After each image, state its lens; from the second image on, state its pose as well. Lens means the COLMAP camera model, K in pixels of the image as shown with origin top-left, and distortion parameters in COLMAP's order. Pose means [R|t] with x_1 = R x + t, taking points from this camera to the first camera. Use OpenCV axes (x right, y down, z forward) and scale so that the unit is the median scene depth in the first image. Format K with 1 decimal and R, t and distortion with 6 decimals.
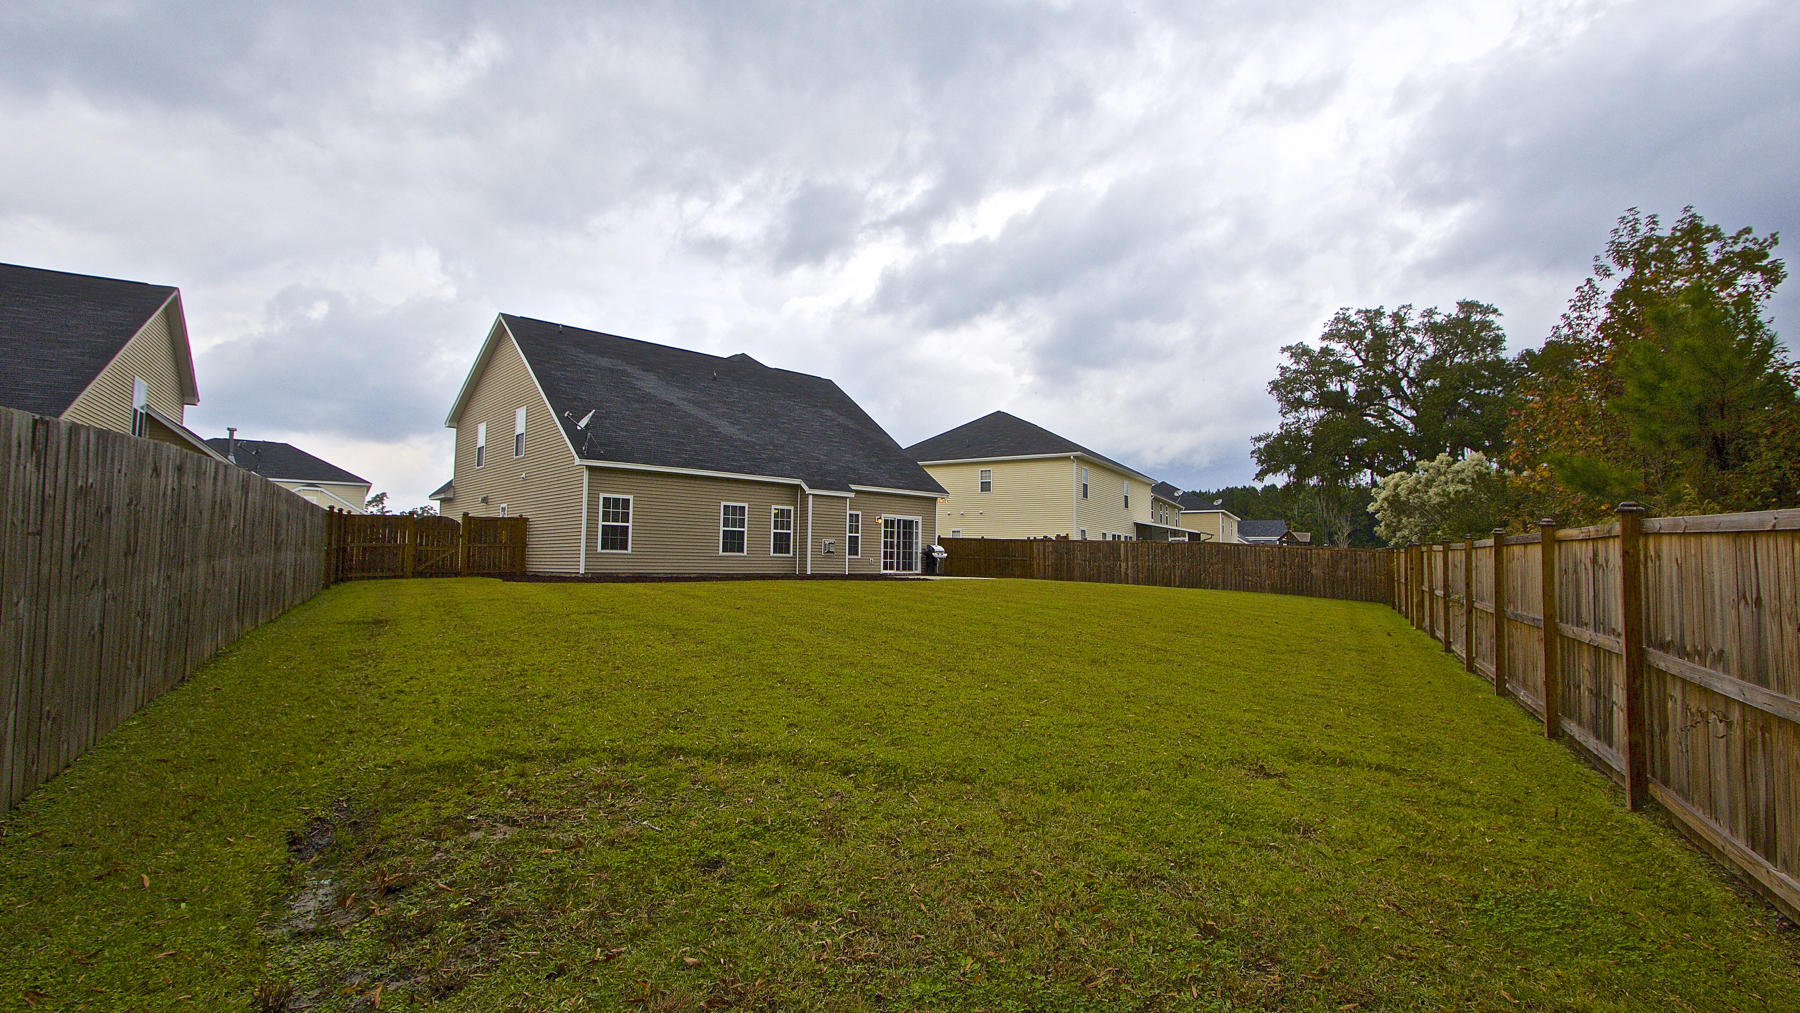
lens RADIAL K [[857.4, 0, 900.0], [0, 857.4, 506.5], [0, 0, 1]] dist [-0.018483, 0.001128]
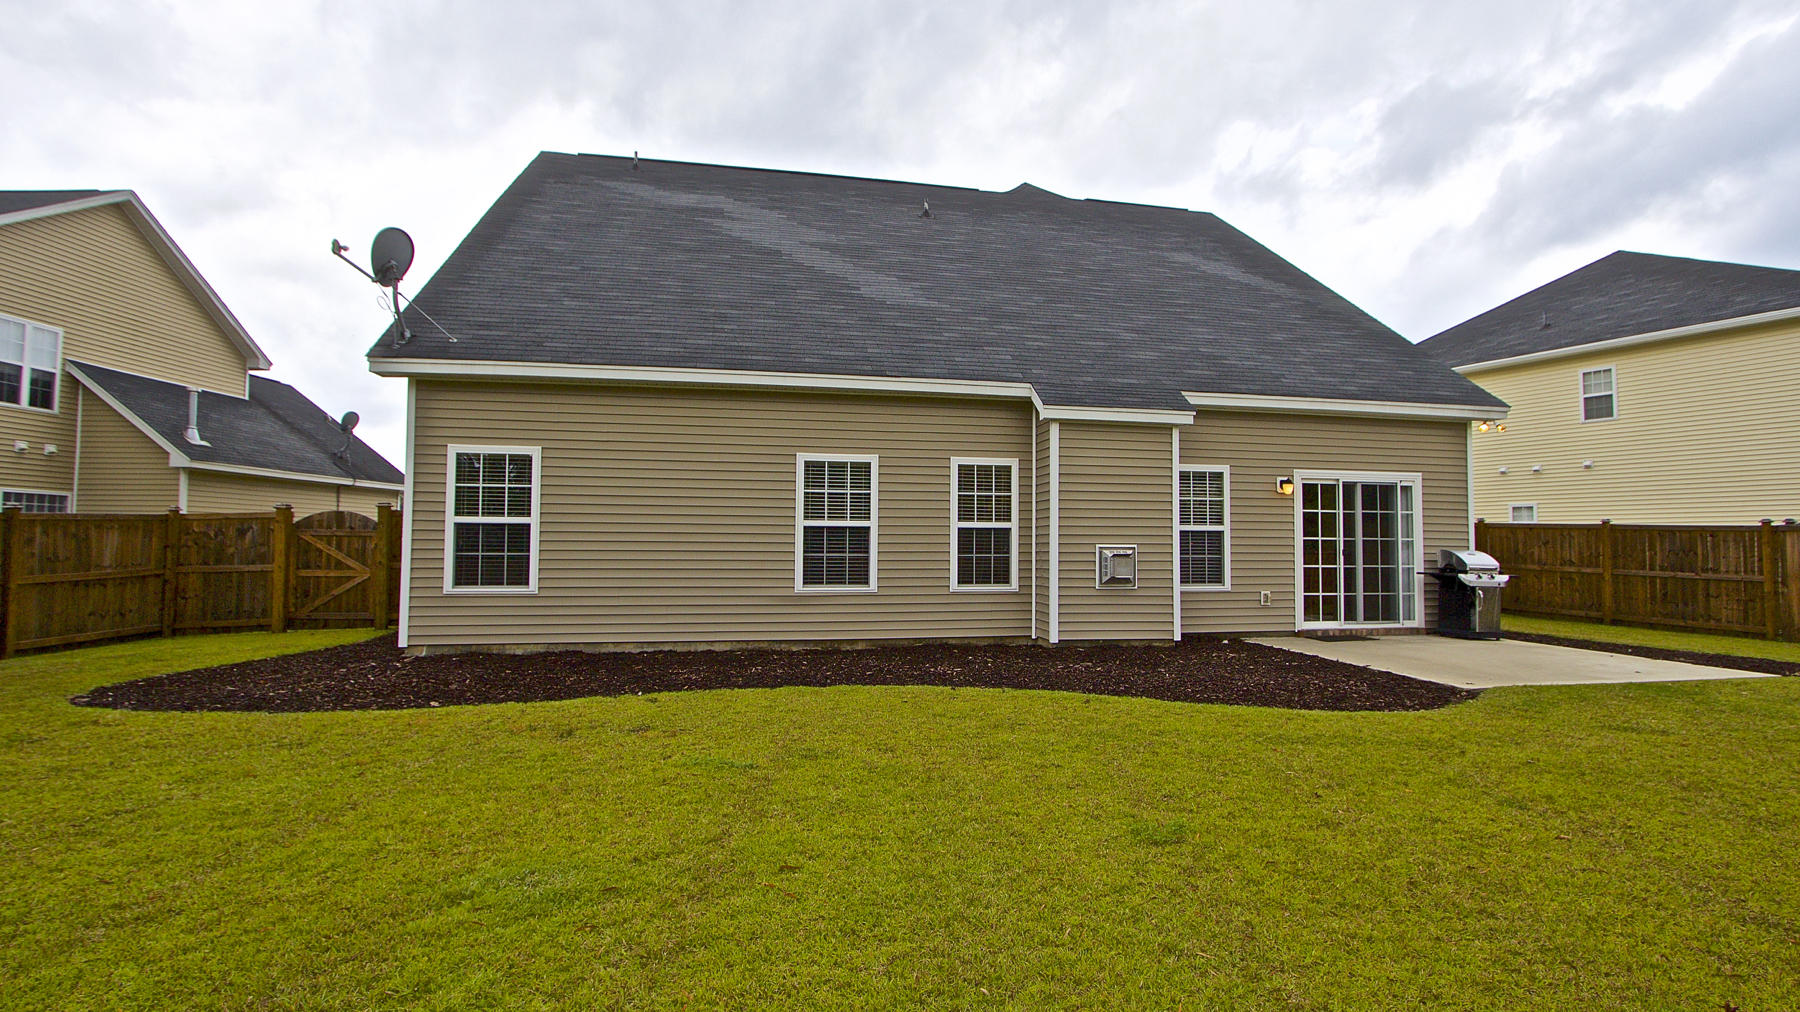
lens RADIAL K [[857.4, 0, 900.0], [0, 857.4, 506.0], [0, 0, 1]] dist [-0.018483, 0.001128]
pose [[0.851226, -0.031380, -0.523861, 0.027817], [0.041130, 0.999129, 0.006983, 0.015406], [0.523185, -0.027491, 0.851775, 0.619336]]
